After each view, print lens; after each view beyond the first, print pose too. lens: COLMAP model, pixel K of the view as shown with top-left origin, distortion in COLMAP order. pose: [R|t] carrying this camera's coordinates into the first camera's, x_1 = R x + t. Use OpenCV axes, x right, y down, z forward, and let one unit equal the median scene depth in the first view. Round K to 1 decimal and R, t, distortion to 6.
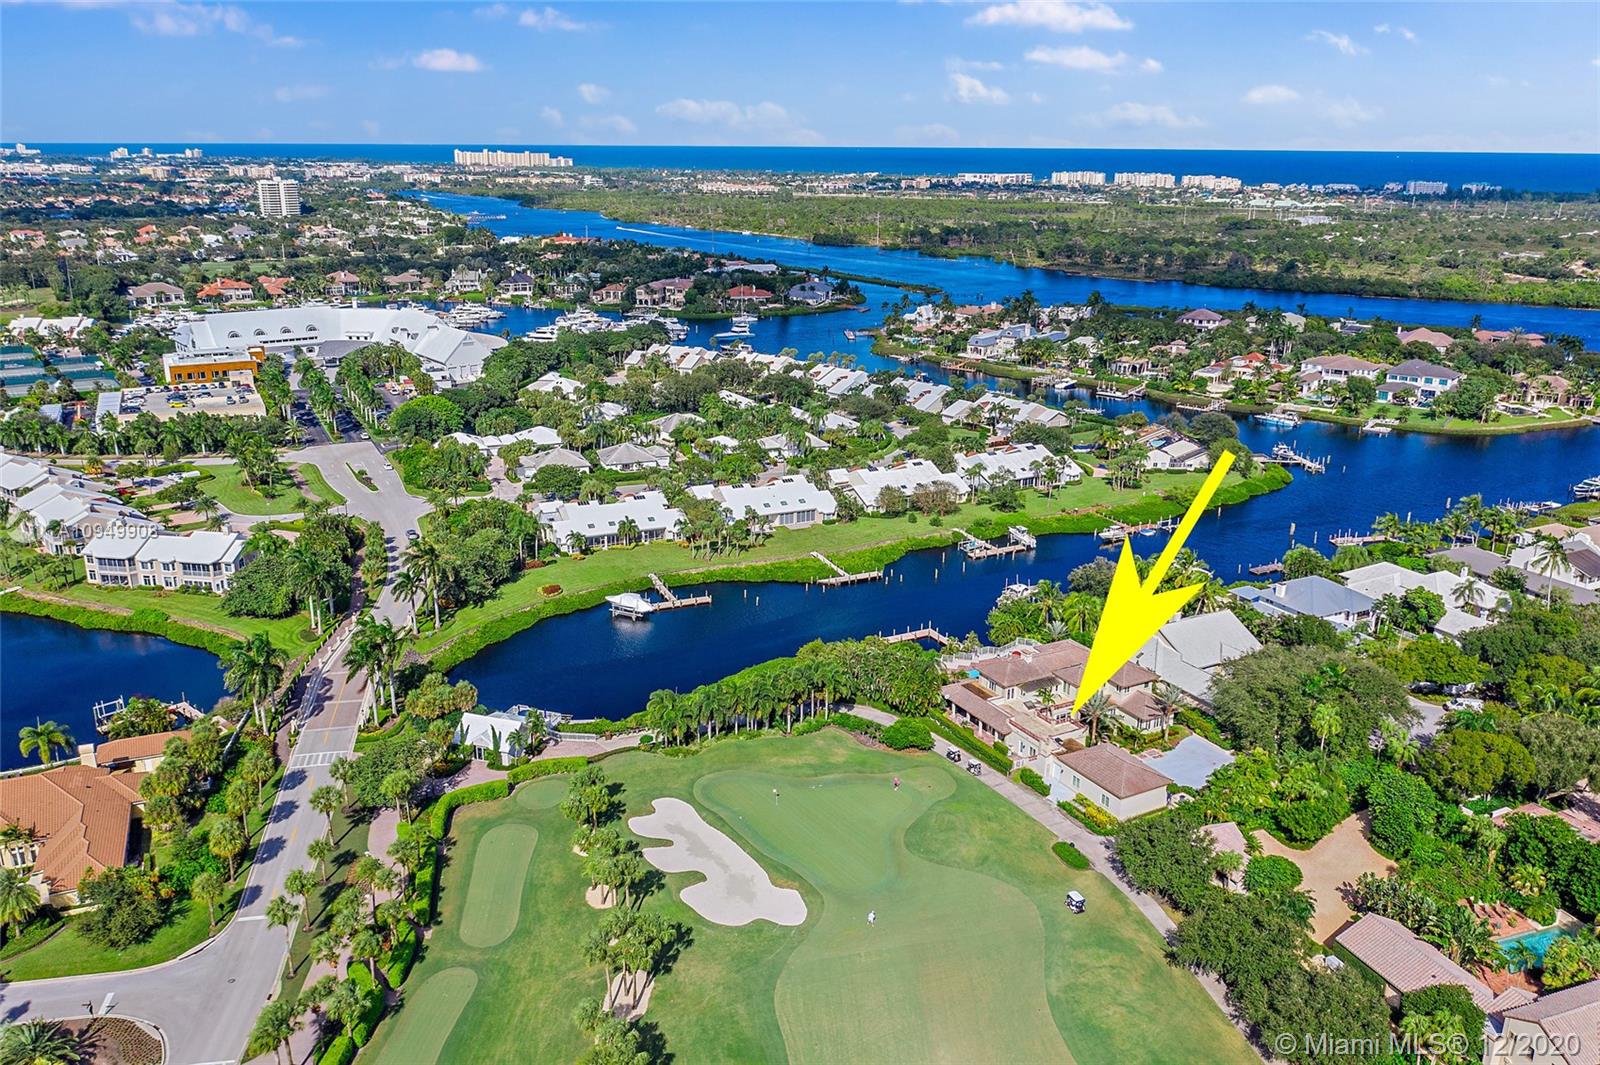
lens RADIAL K [[1243.6, 0, 808.0], [0, 1243.6, 536.3], [0, 0, 1]] dist [-0.015876, 0.008150]
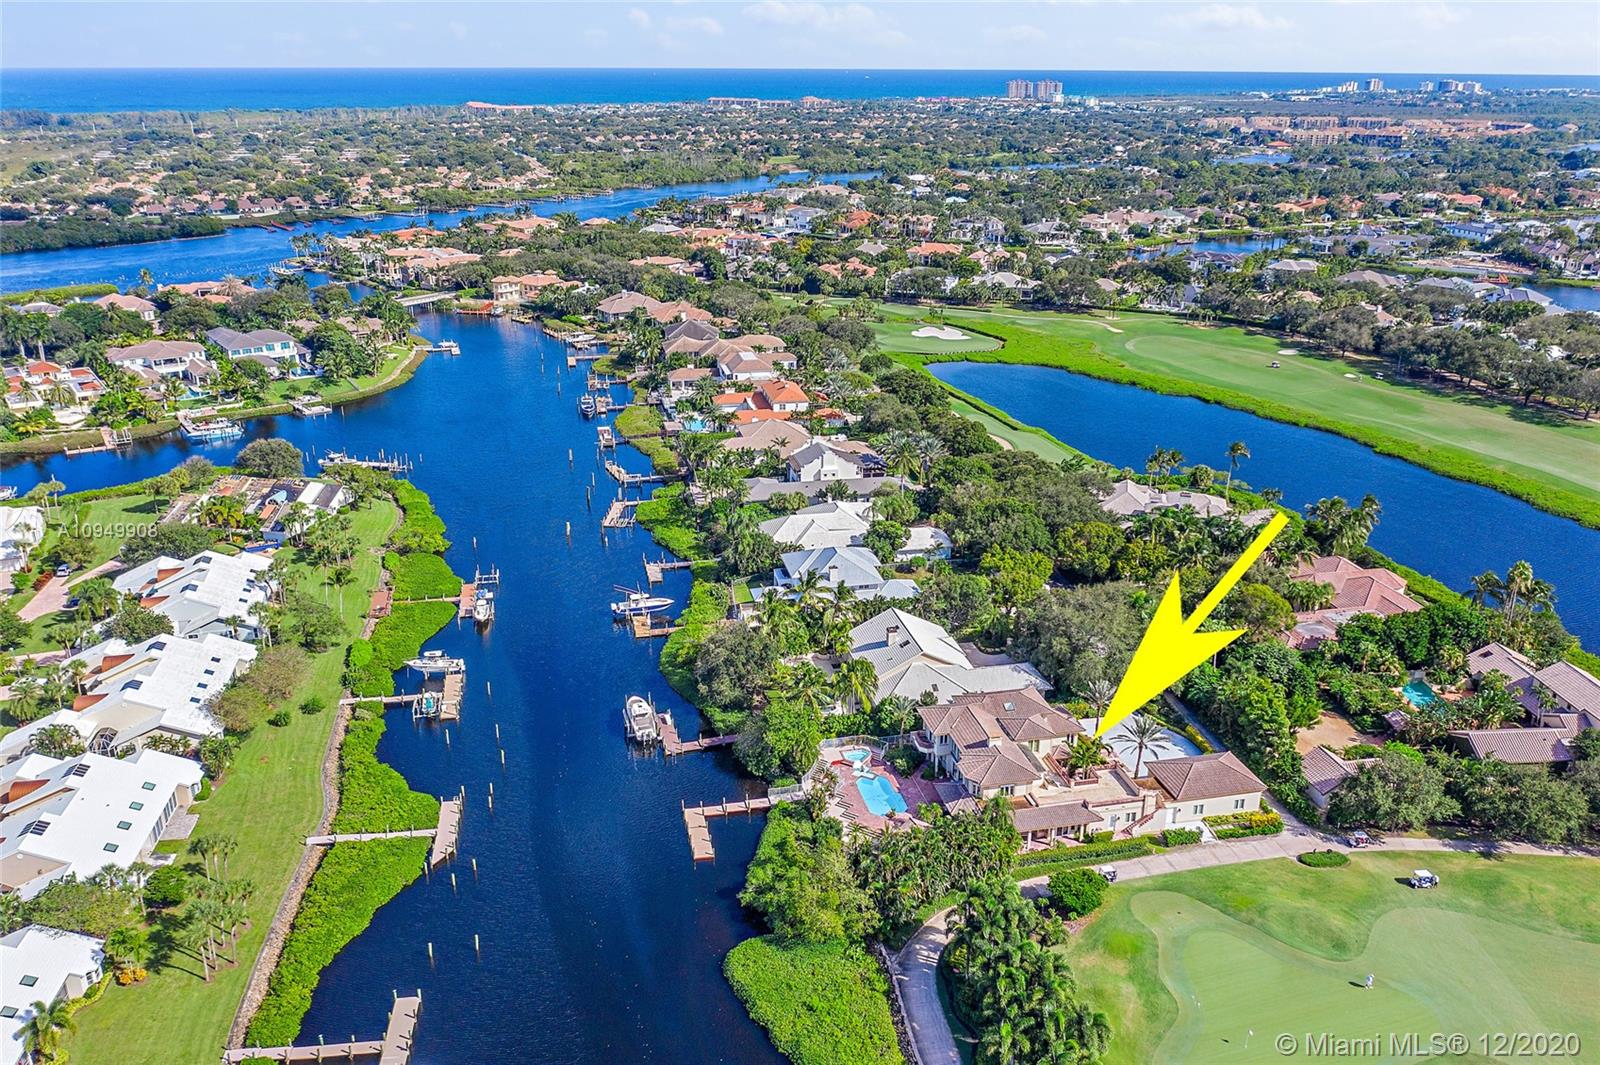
lens RADIAL K [[1243.6, 0, 808.0], [0, 1243.6, 536.3], [0, 0, 1]] dist [-0.015876, 0.008150]
pose [[0.287437, -0.354850, 0.889641, -0.598596], [0.287722, 0.917929, 0.273172, -0.317767], [-0.913562, 0.177449, 0.365945, 0.830343]]
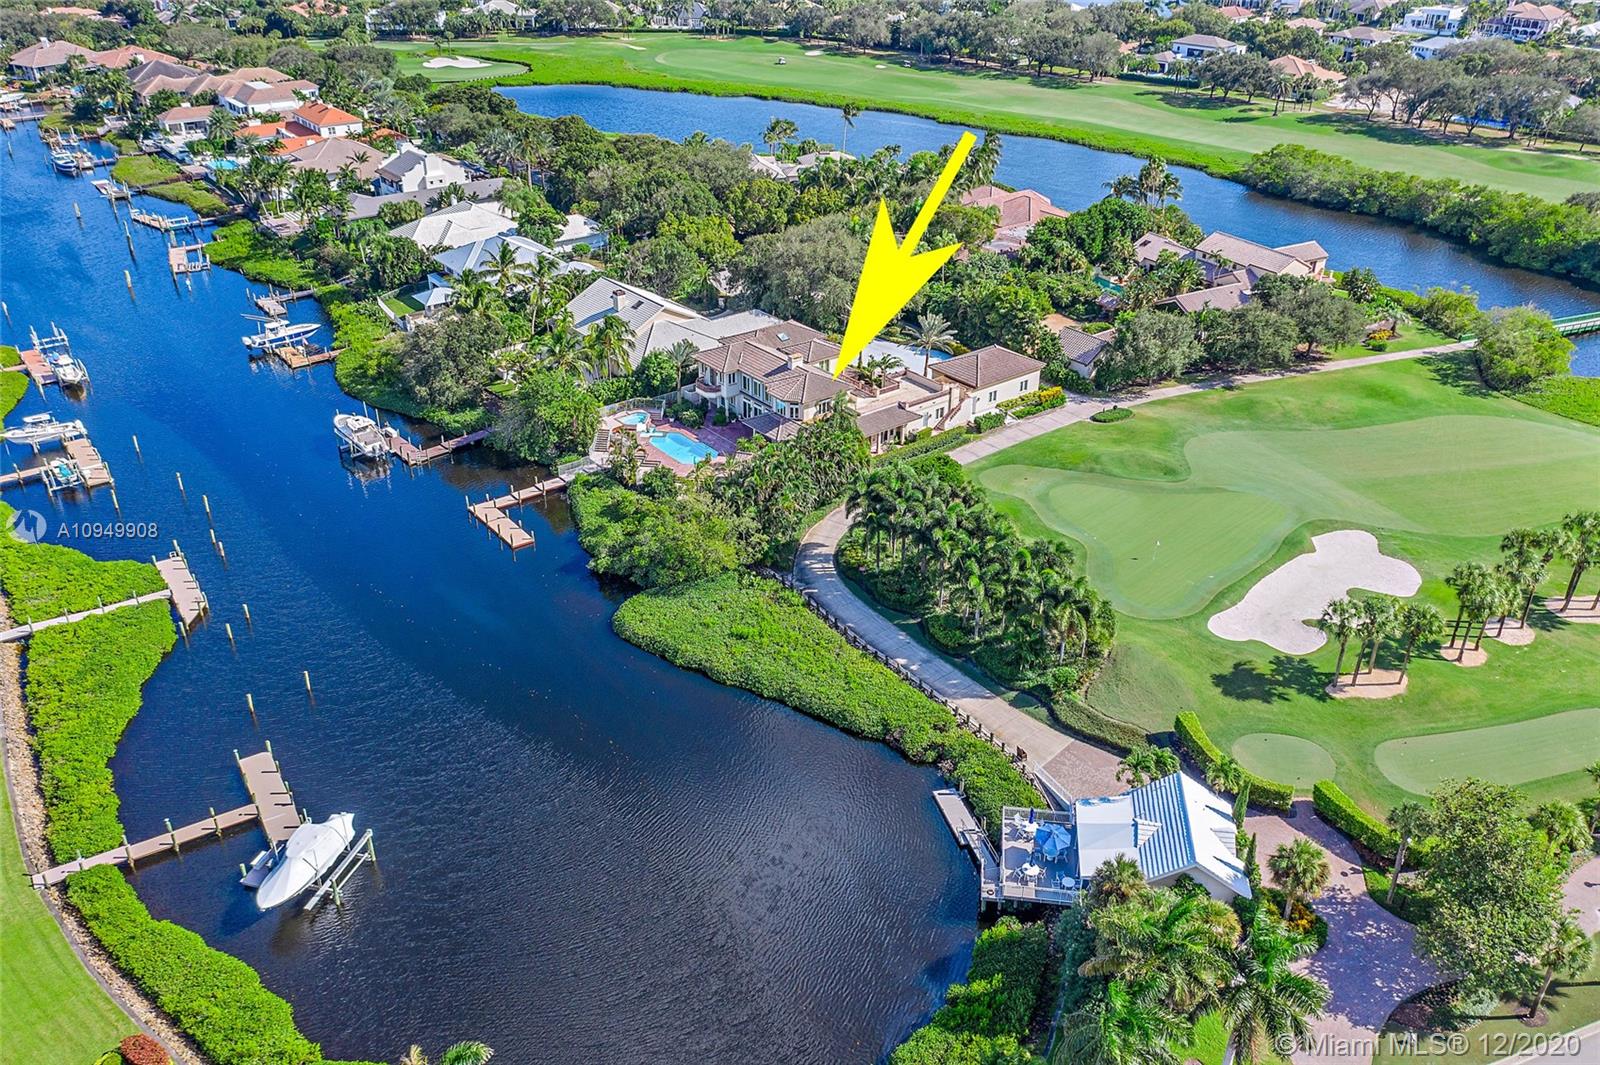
lens RADIAL K [[1243.6, 0, 808.0], [0, 1243.6, 536.3], [0, 0, 1]] dist [-0.015876, 0.008150]
pose [[-0.157167, -0.503900, 0.849343, -0.584545], [0.288404, 0.799122, 0.527472, -0.242505], [-0.944522, 0.327855, 0.019731, 1.078979]]
